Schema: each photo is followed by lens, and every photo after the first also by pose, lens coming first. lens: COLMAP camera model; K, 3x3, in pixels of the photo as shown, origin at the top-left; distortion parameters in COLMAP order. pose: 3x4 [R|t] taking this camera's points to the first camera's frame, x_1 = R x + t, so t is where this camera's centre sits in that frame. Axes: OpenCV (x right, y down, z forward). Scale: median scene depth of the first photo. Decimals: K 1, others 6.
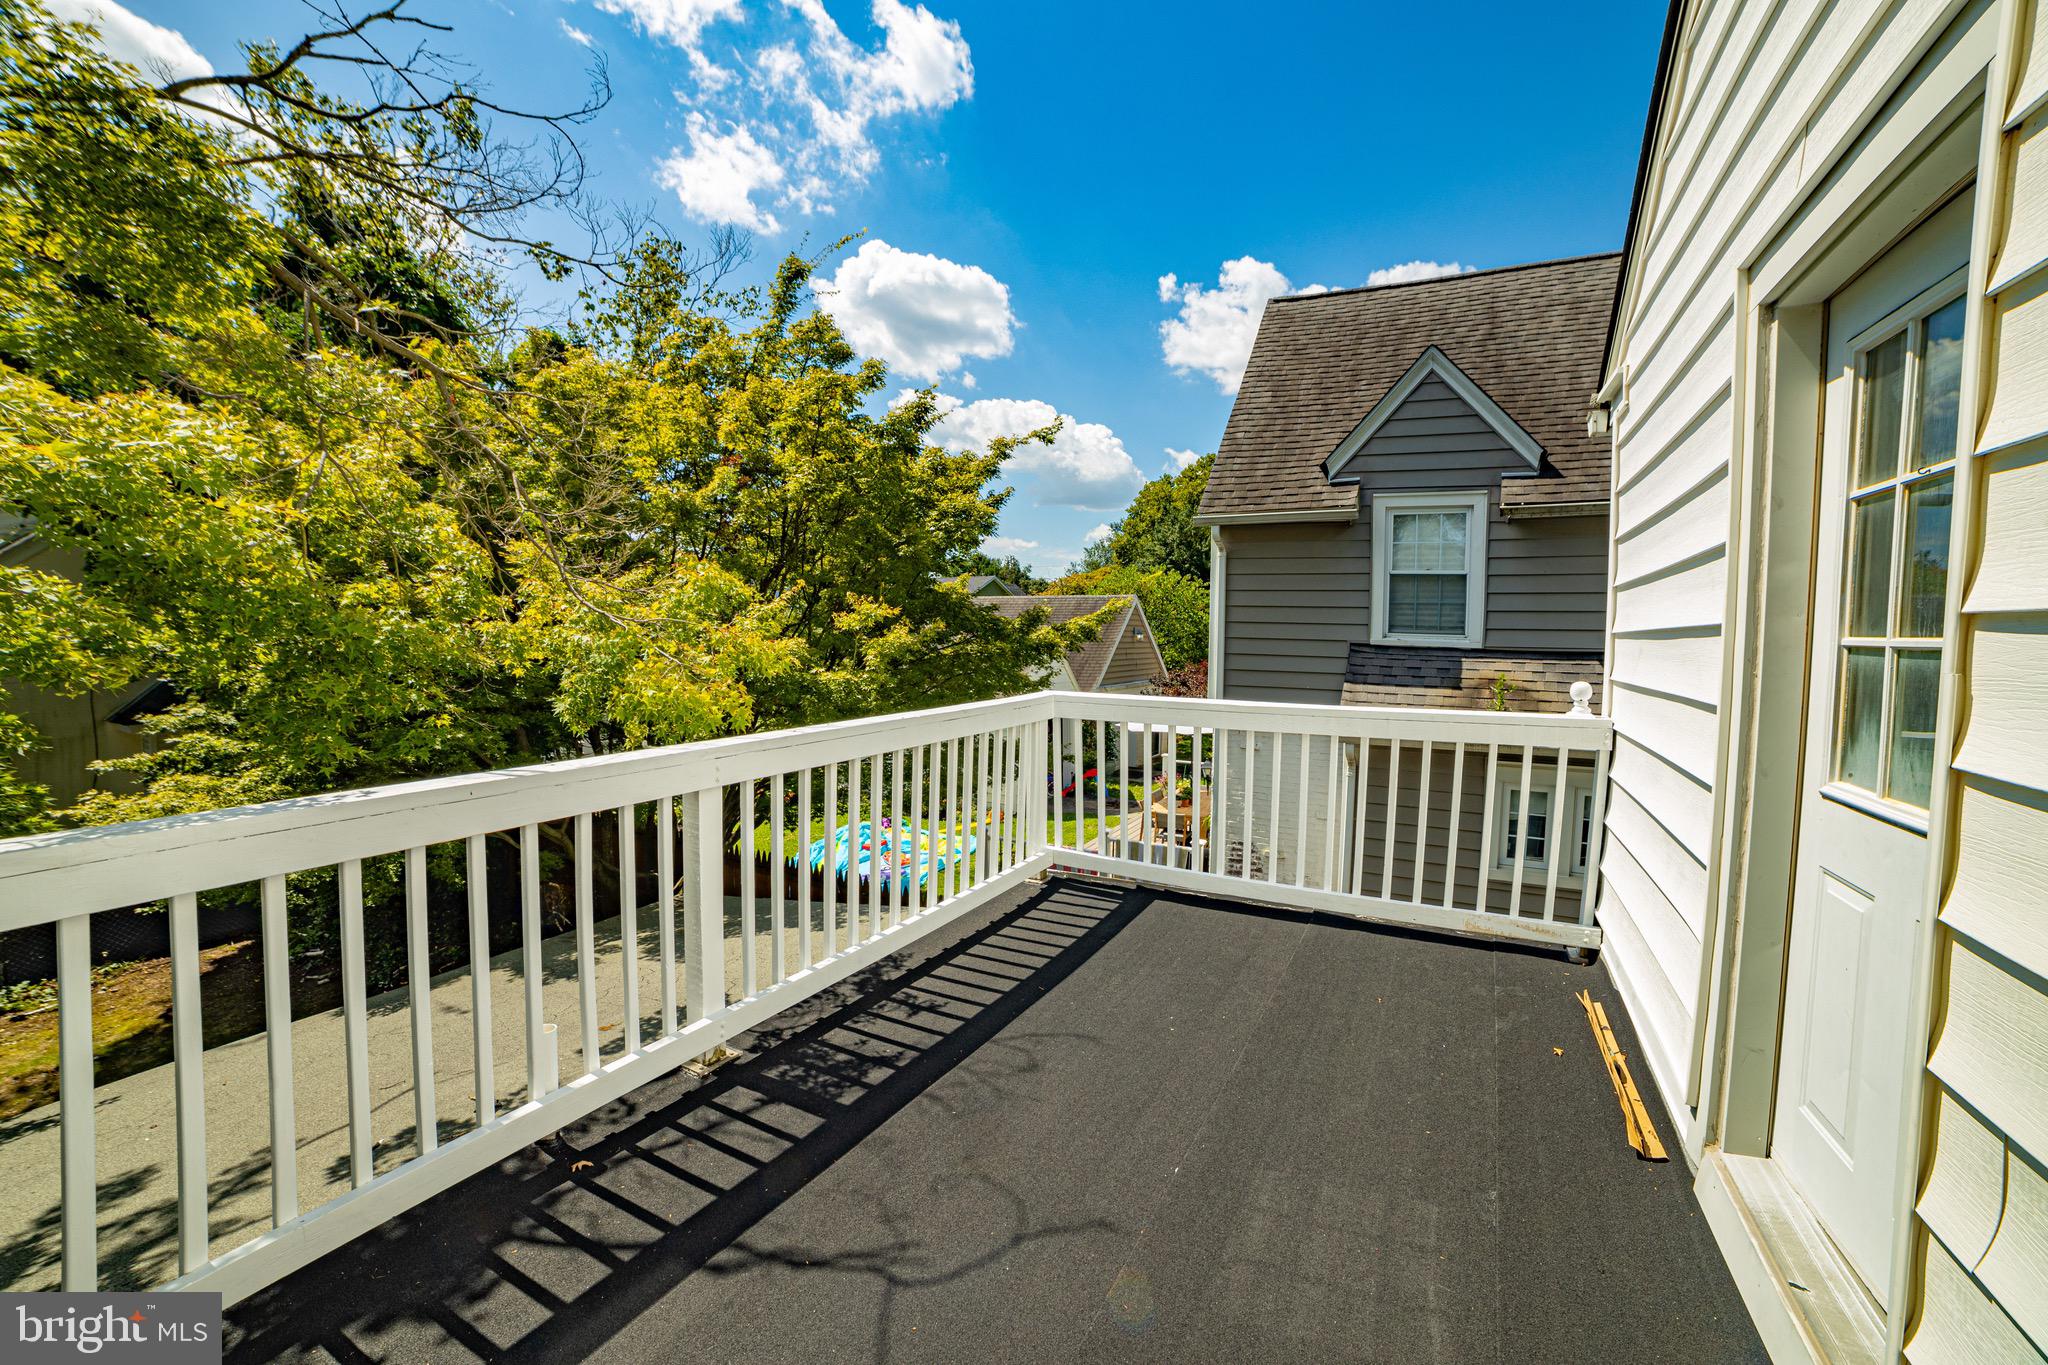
lens RADIAL K [[817.4, 0, 1029.5], [0, 817.4, 670.2], [0, 0, 1]] dist [-0.106552, 0.035526]
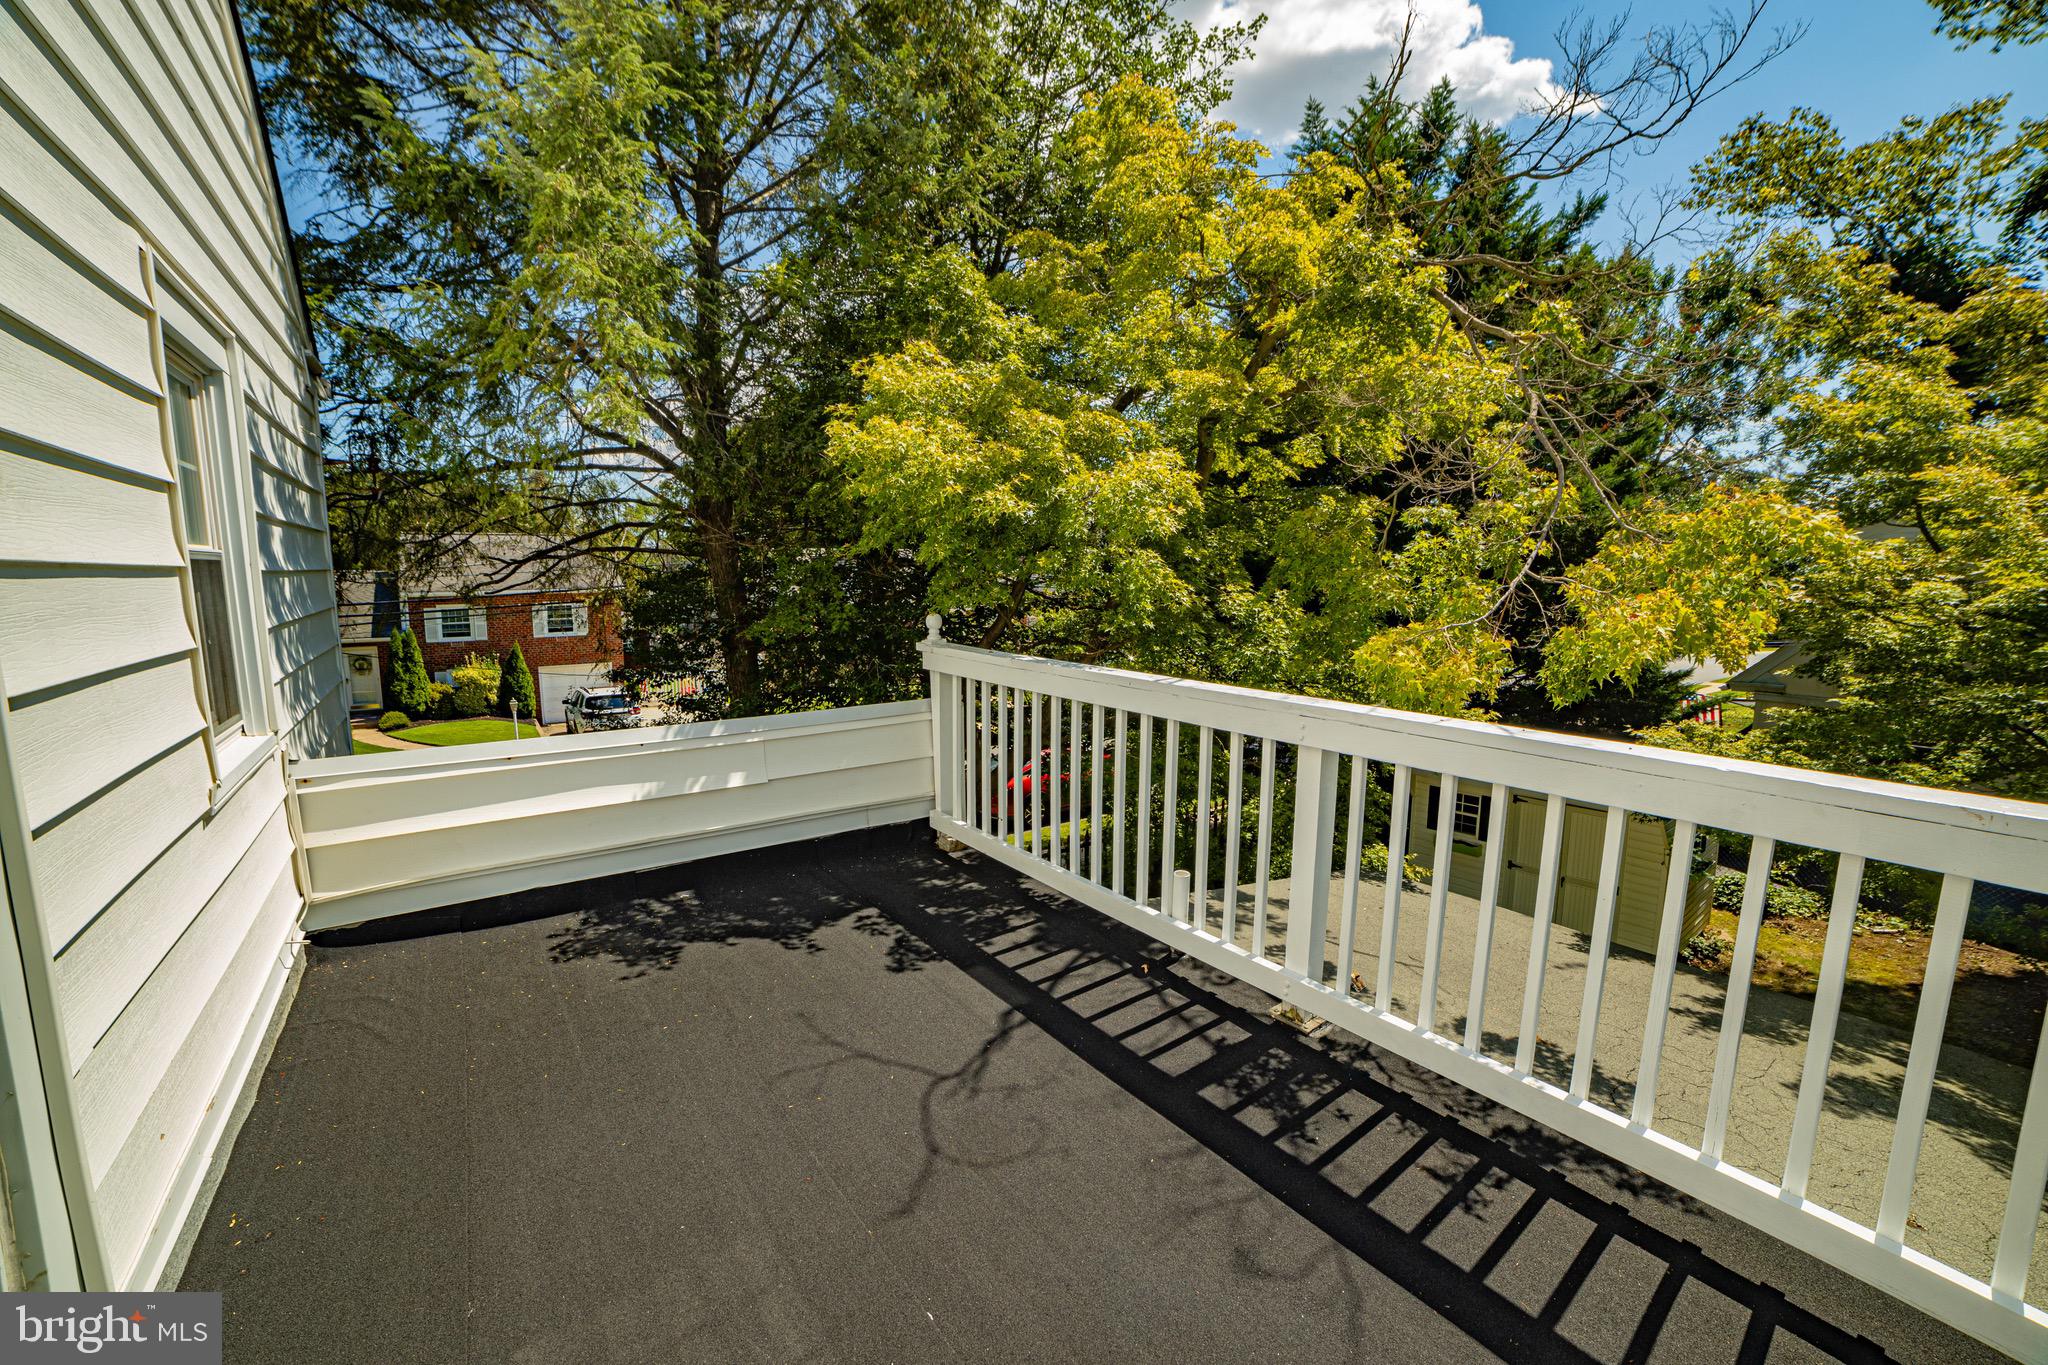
lens RADIAL K [[805.7, 0, 1035.0], [0, 805.7, 656.3], [0, 0, 1]] dist [-0.118571, 0.032931]
pose [[-0.418119, 0.079459, -0.904911, 0.651864], [-0.056197, 0.991996, 0.113072, -0.057359], [0.906653, 0.098131, -0.410307, 1.170026]]
